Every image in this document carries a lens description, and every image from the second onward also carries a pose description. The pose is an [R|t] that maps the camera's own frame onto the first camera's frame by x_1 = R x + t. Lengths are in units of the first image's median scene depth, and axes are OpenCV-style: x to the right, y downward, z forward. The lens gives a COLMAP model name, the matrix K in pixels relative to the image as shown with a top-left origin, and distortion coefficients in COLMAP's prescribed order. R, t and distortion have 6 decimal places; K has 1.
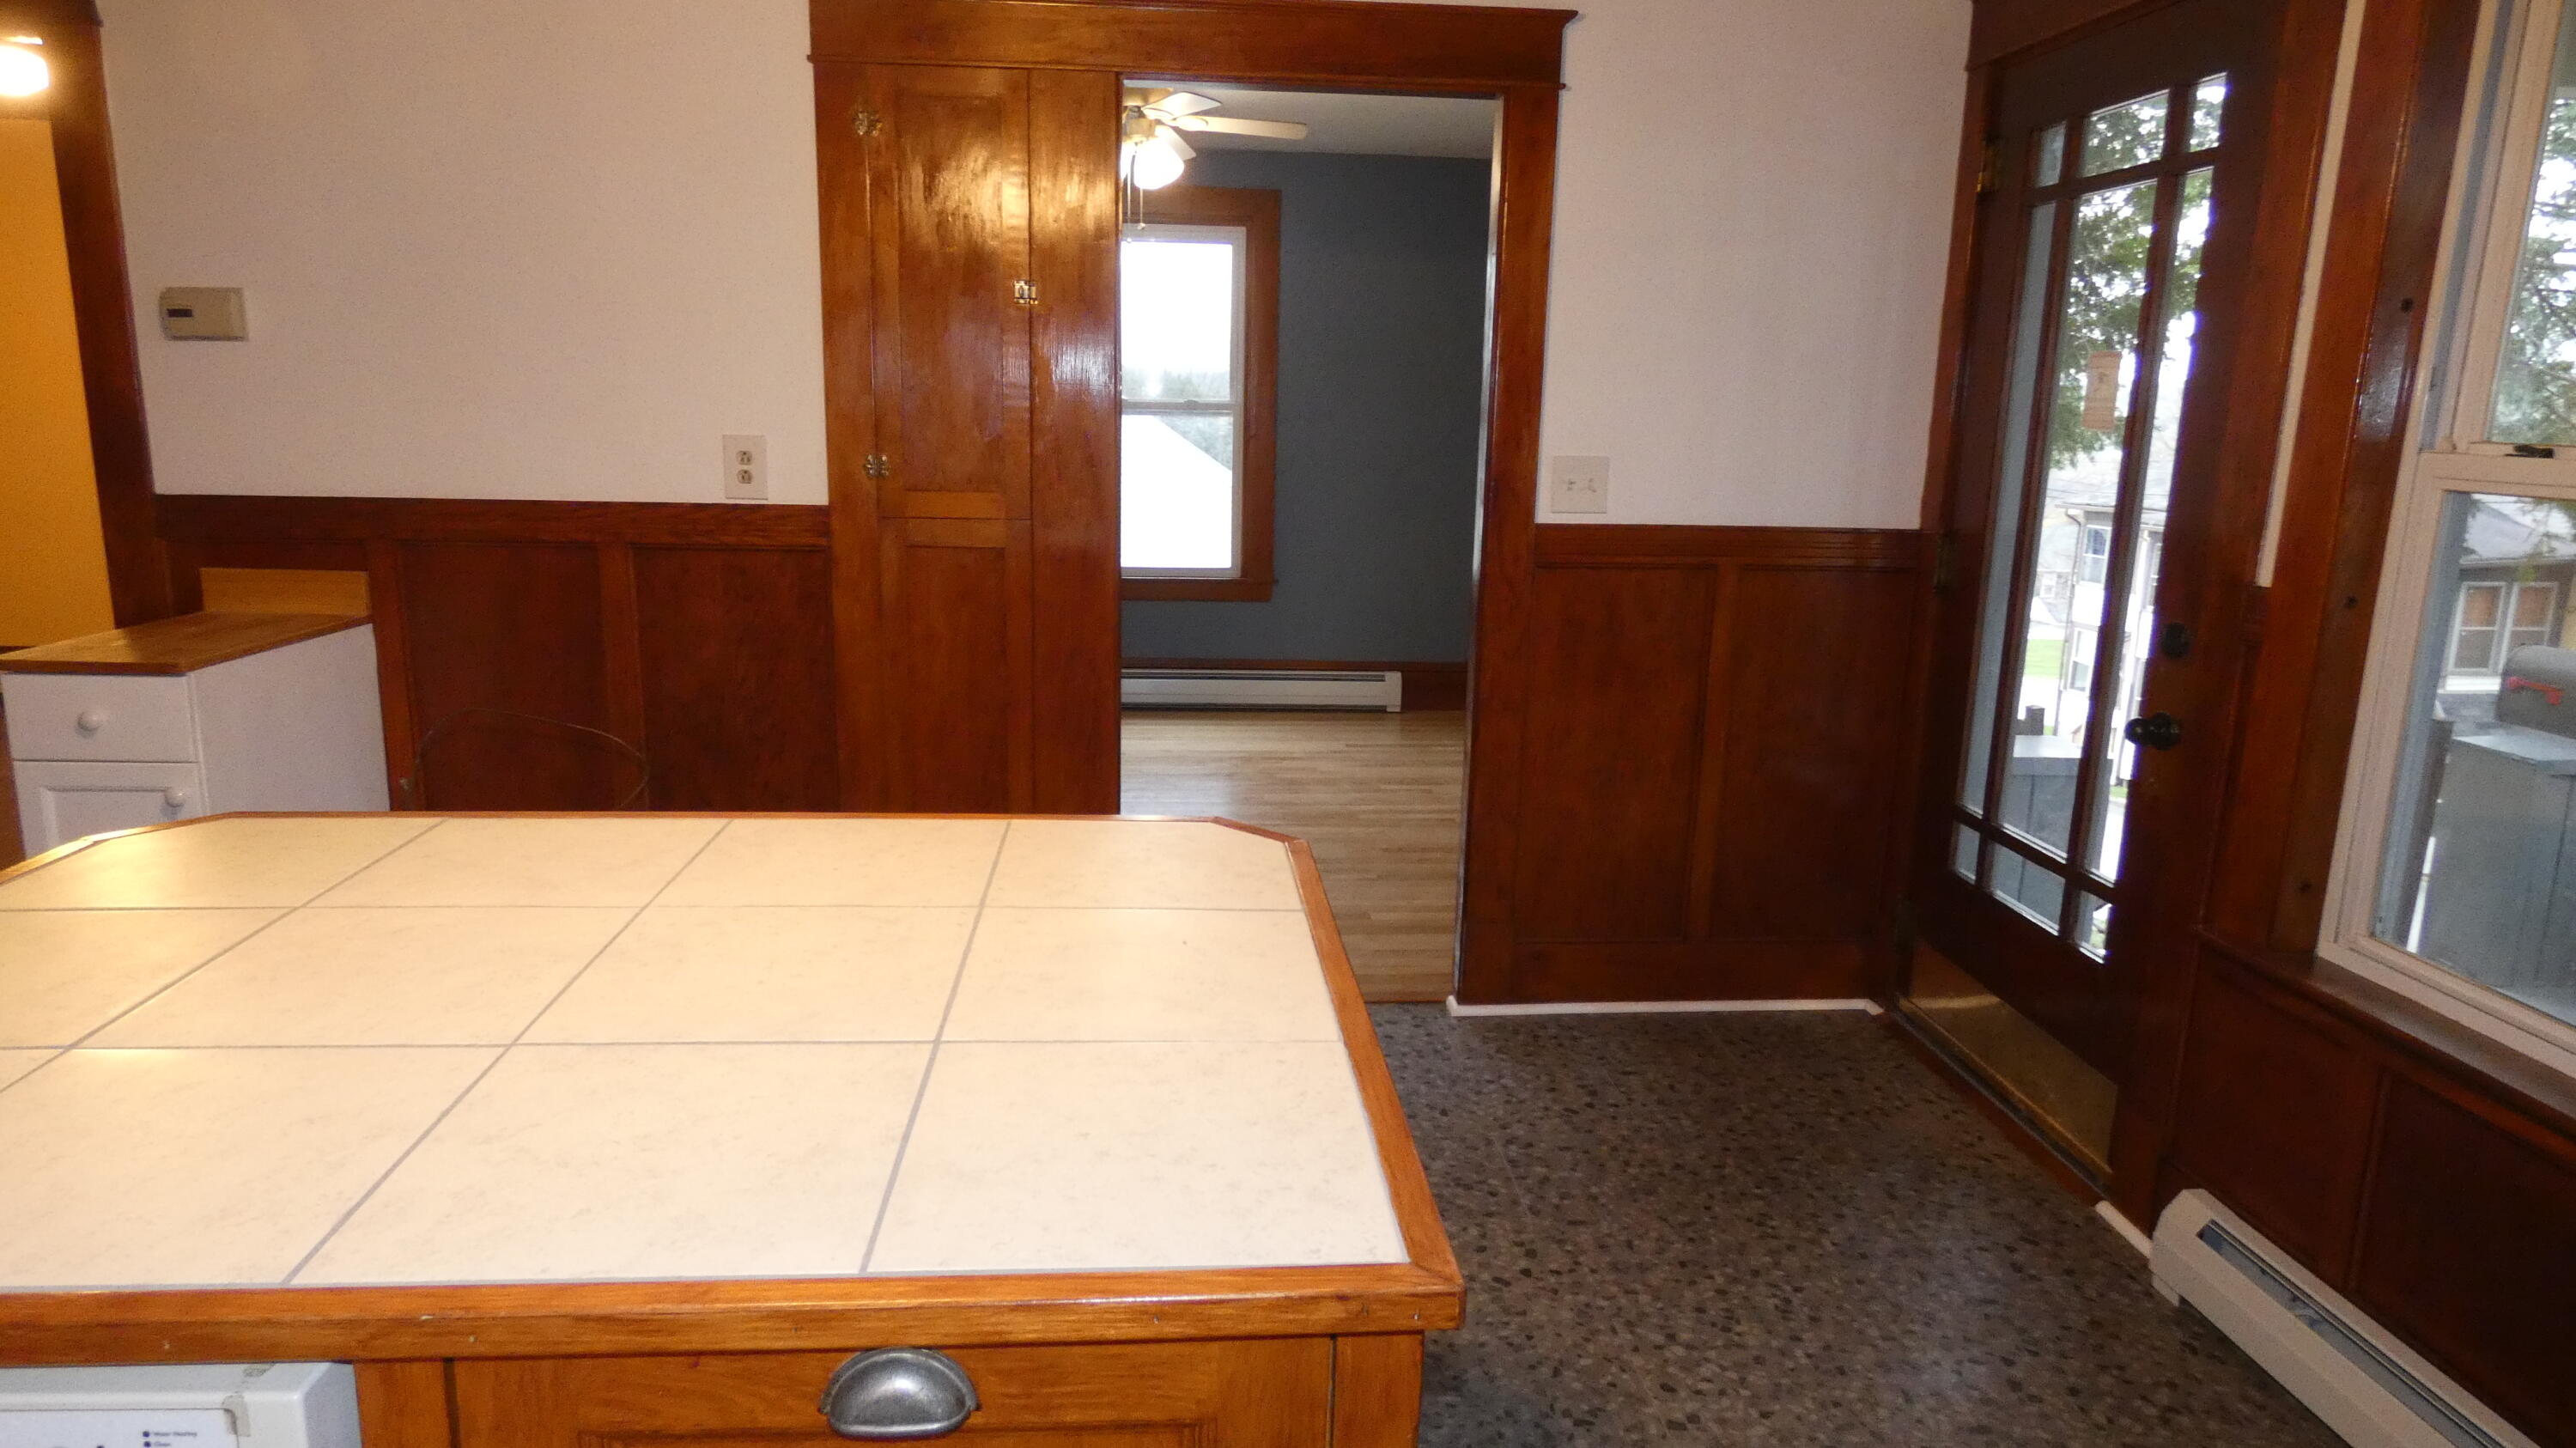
lens RADIAL K [[1542.8, 0, 1288.0], [0, 1542.8, 724.0], [0, 0, 1]] dist [0.001101, -0.000462]
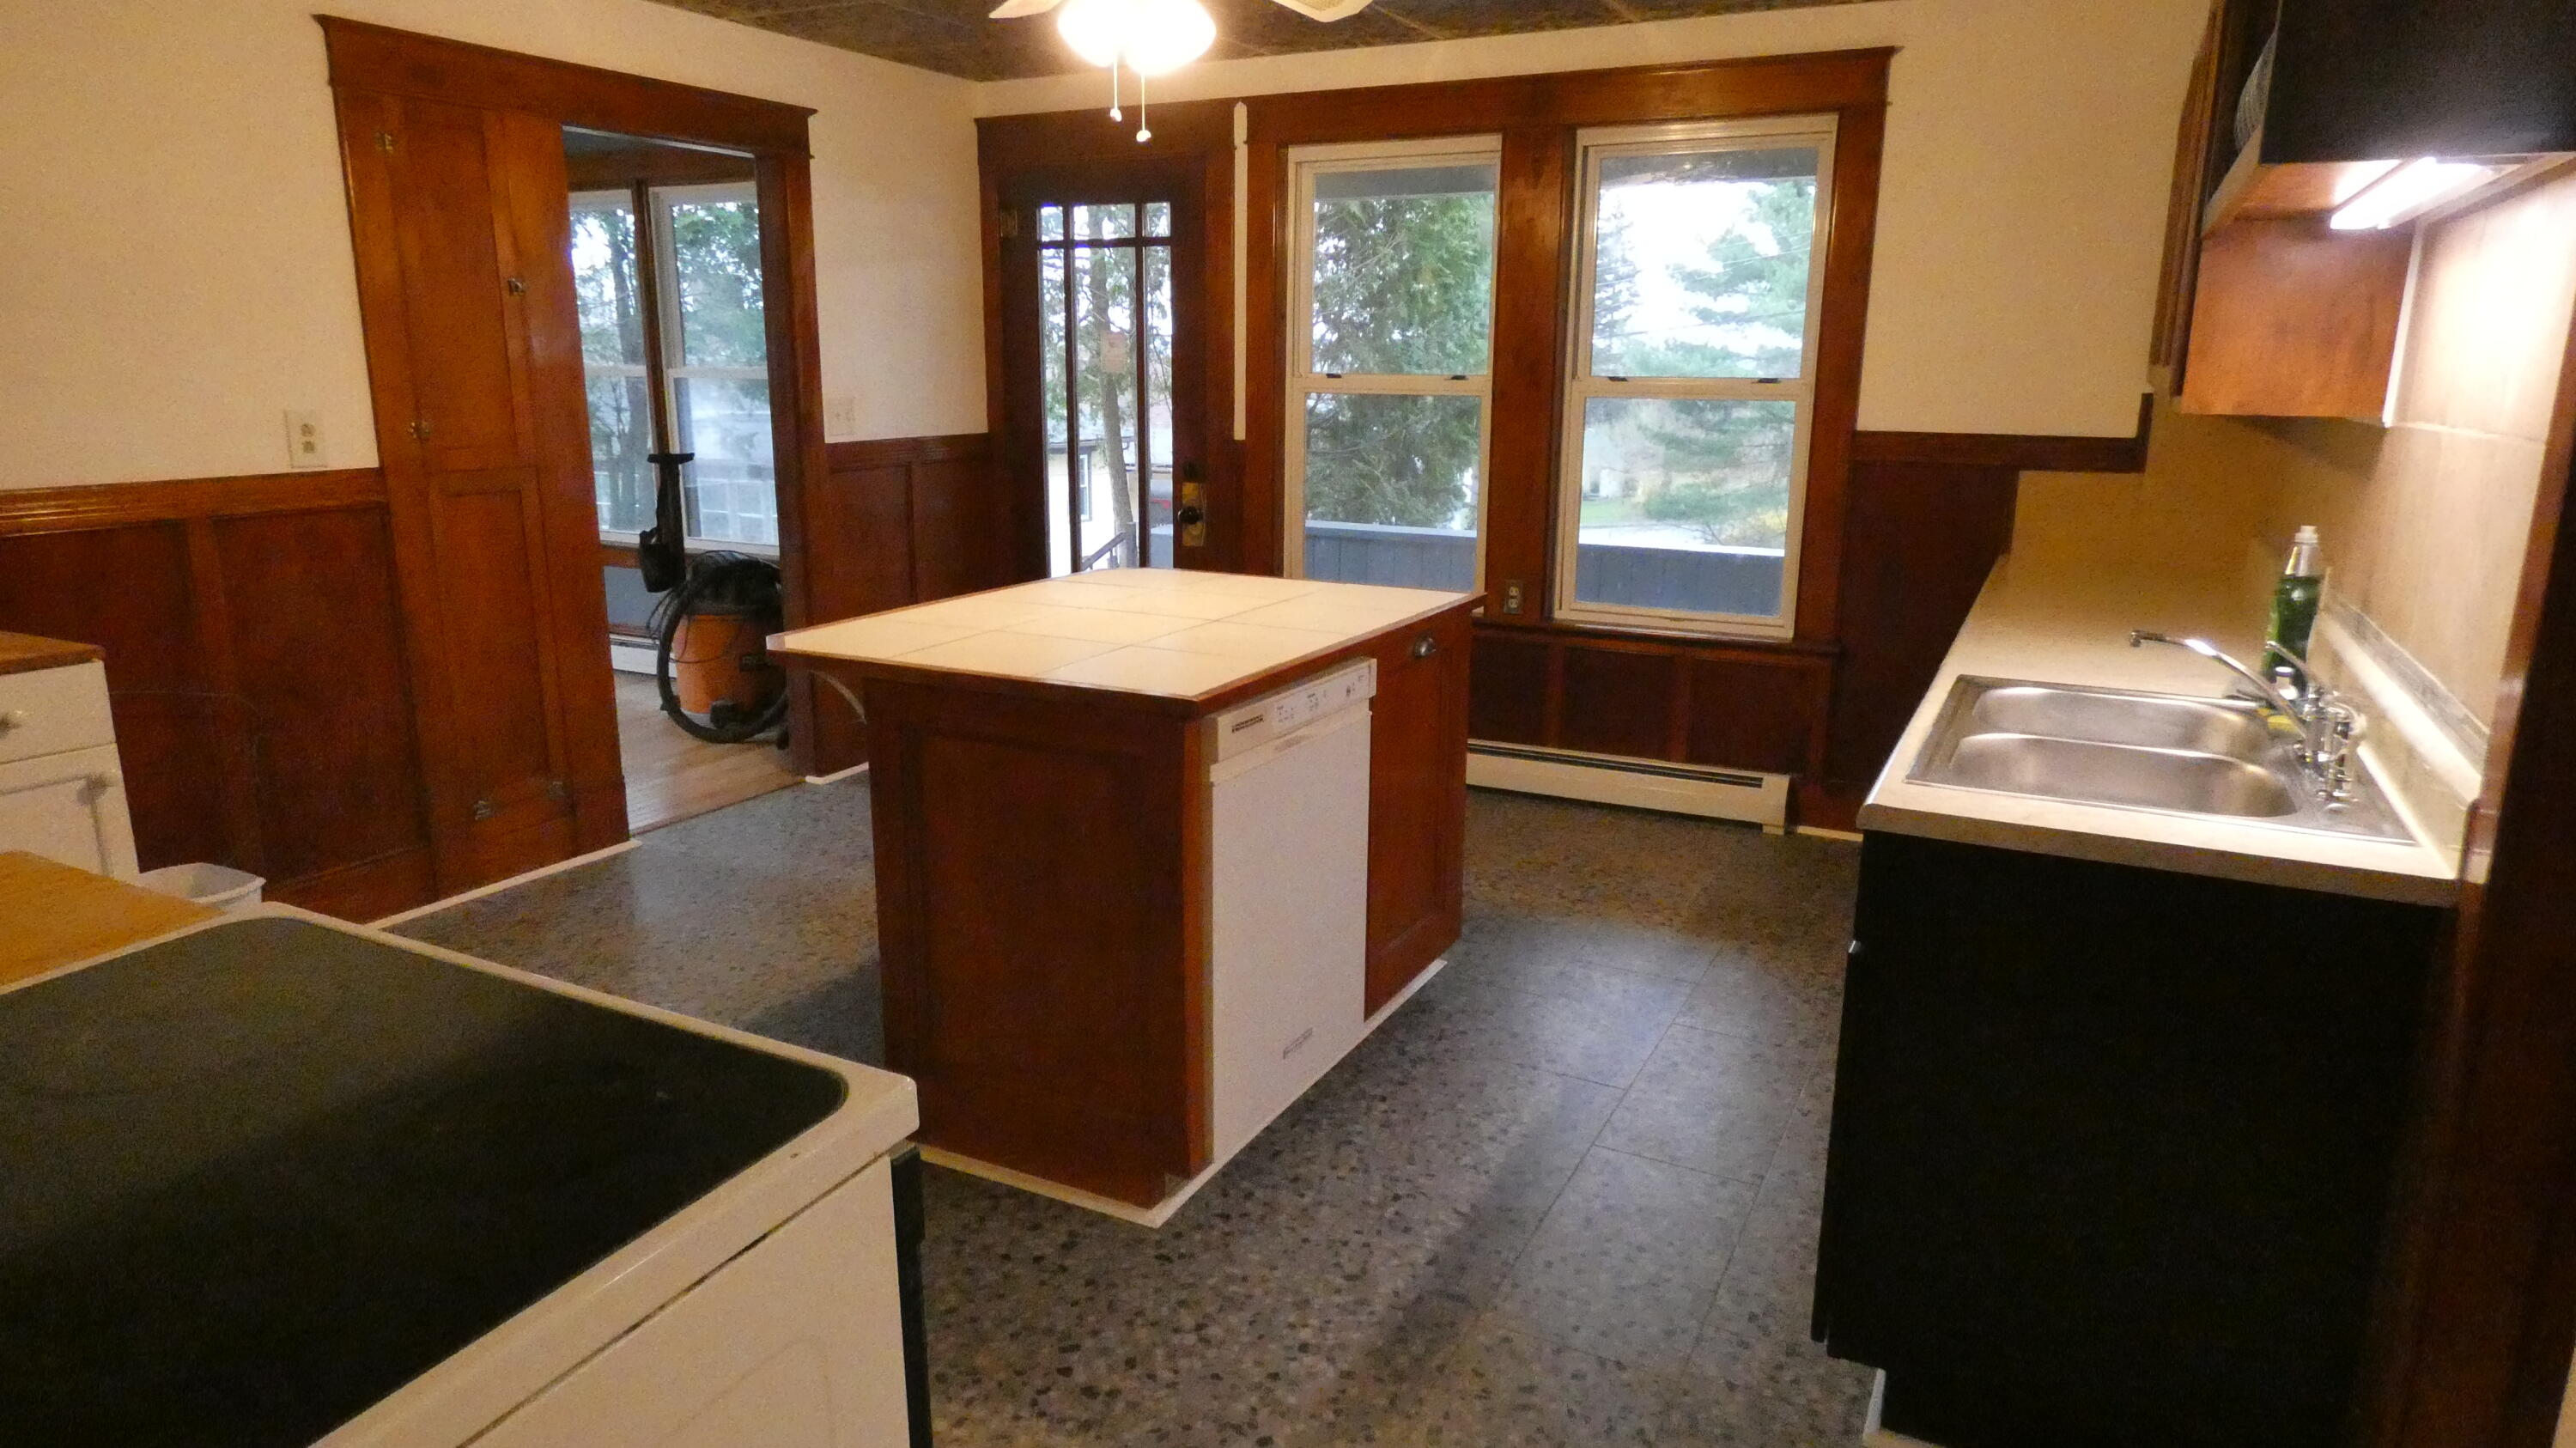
lens RADIAL K [[1542.8, 0, 1288.0], [0, 1542.8, 724.0], [0, 0, 1]] dist [0.001101, -0.000462]
pose [[0.527543, -0.215905, 0.821635, -0.941658], [0.182758, 0.973363, 0.138432, 0.011451], [-0.829637, 0.077131, 0.552949, -0.200863]]
